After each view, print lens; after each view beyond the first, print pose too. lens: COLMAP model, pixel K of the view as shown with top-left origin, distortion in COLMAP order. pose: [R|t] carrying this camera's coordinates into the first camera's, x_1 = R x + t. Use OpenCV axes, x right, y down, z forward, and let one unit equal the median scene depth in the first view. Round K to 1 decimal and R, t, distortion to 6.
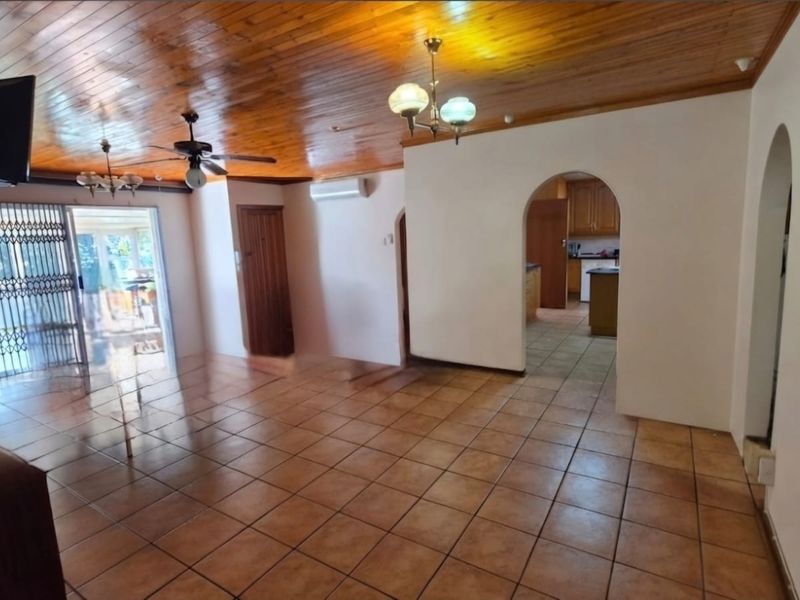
lens RADIAL K [[429.6, 0, 400.0], [0, 429.6, 300.0], [0, 0, 1]] dist [0.001567, -0.000047]
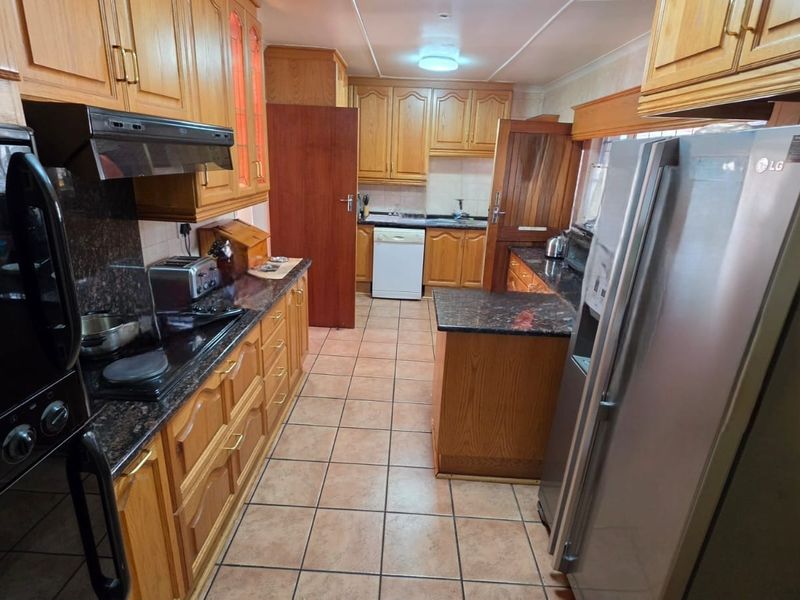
lens RADIAL K [[429.6, 0, 400.0], [0, 429.6, 300.0], [0, 0, 1]] dist [0.001567, -0.000047]
pose [[0.856628, -0.100567, 0.506038, 0.162327], [0.014676, 0.985171, 0.170944, -0.101283], [-0.515725, -0.139009, 0.845402, 0.515006]]
